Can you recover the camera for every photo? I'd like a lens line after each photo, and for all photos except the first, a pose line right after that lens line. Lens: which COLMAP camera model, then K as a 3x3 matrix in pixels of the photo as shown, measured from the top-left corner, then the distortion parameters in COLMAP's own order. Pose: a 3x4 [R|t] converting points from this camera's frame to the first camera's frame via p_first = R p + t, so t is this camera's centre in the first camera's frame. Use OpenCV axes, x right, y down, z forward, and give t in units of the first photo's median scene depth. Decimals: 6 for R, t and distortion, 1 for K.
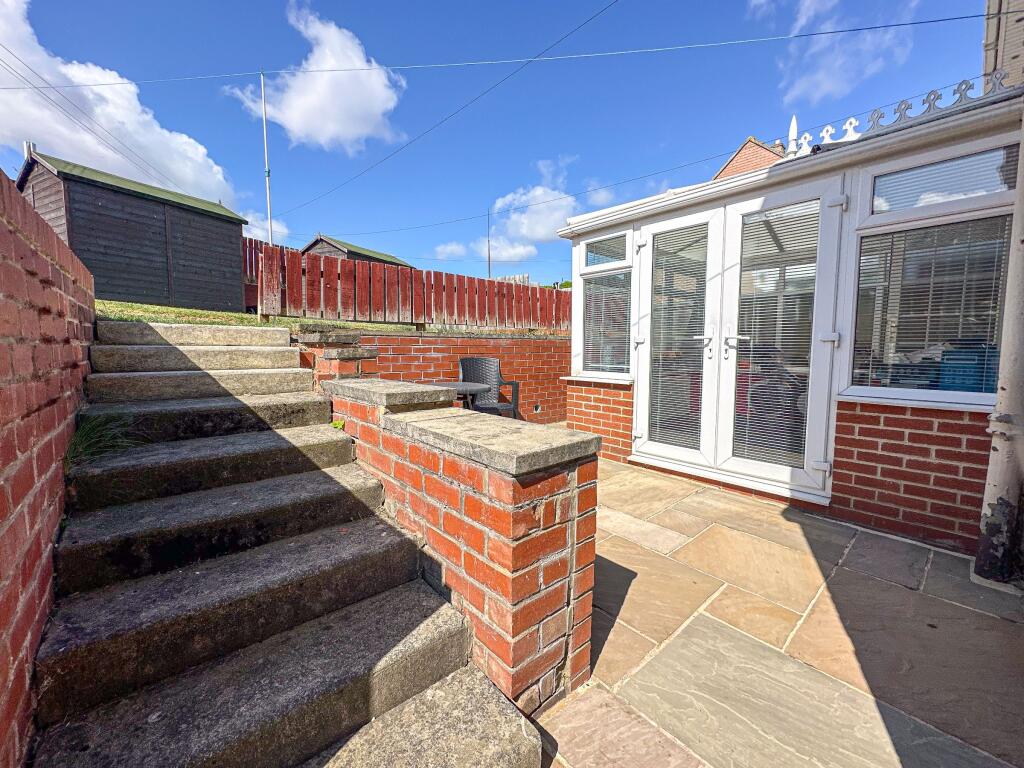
lens RADIAL K [[416.9, 0, 511.7], [0, 416.9, 381.4], [0, 0, 1]] dist [-0.000951, 0.000304]
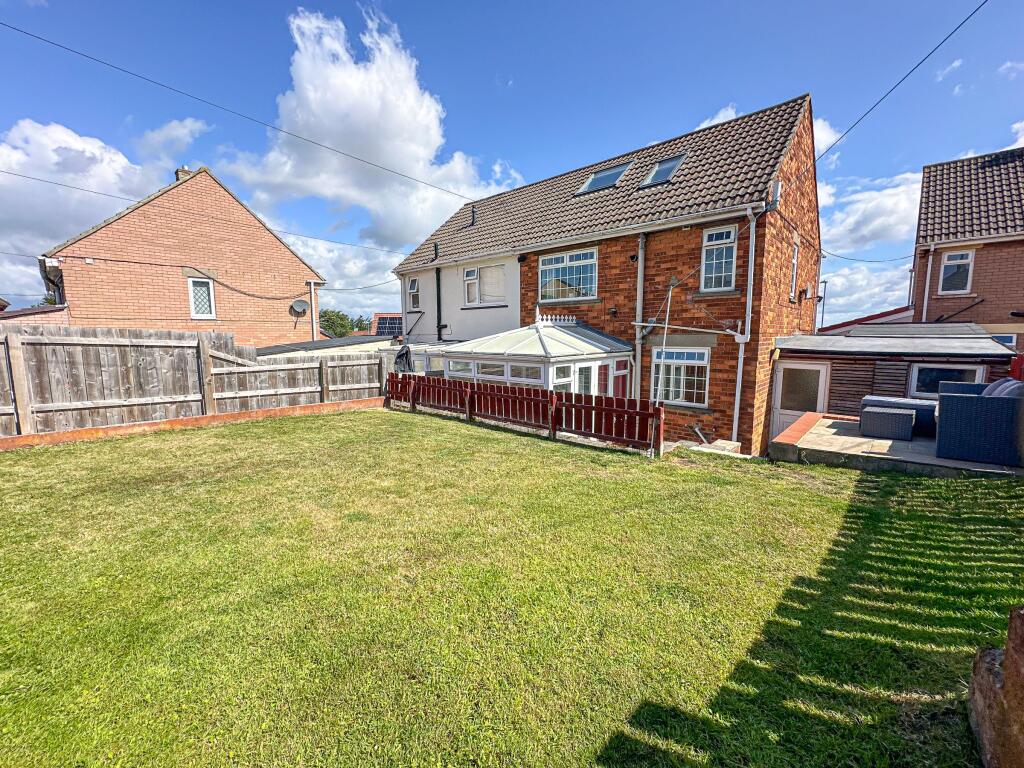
lens RADIAL K [[416.9, 0, 515.1], [0, 416.9, 385.5], [0, 0, 1]] dist [-0.000951, 0.000304]
pose [[-0.114110, -0.123493, 0.985763, -0.995314], [0.082104, 0.987678, 0.133237, -0.308244], [-0.990070, 0.096139, -0.102565, 0.833753]]
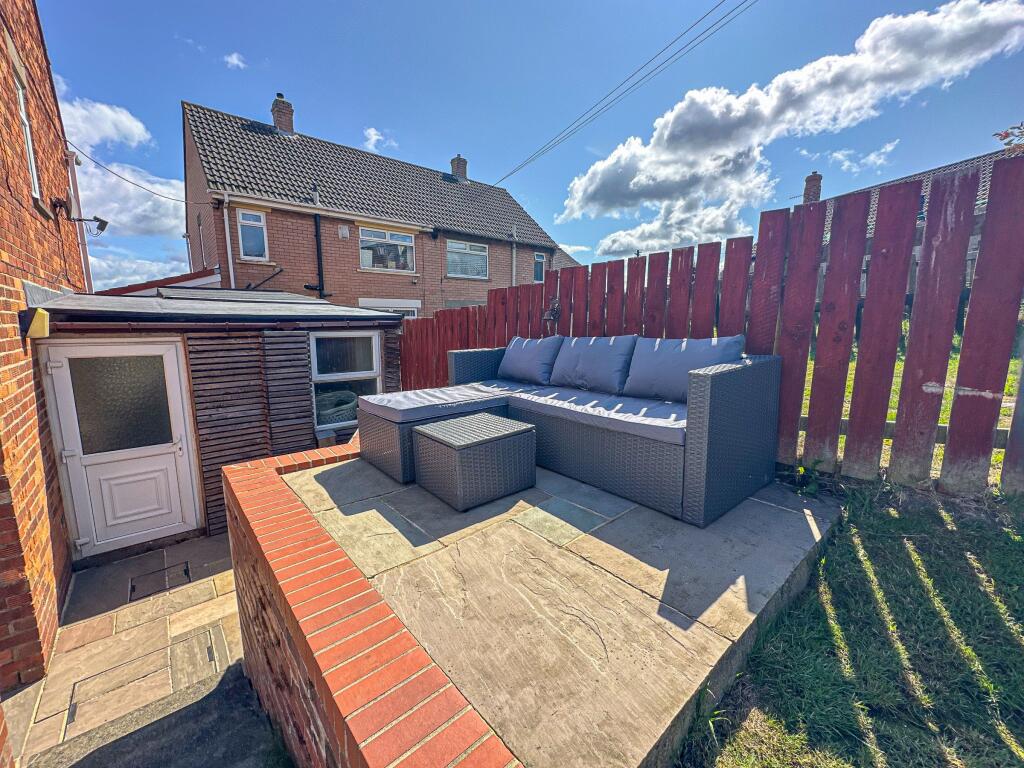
lens RADIAL K [[416.9, 0, 511.2], [0, 416.9, 383.8], [0, 0, 1]] dist [-0.000951, 0.000304]
pose [[-0.999951, -0.006596, 0.007345, -0.412127], [-0.004700, 0.972386, 0.233331, -0.221221], [-0.008681, 0.233285, -0.972370, 0.415642]]
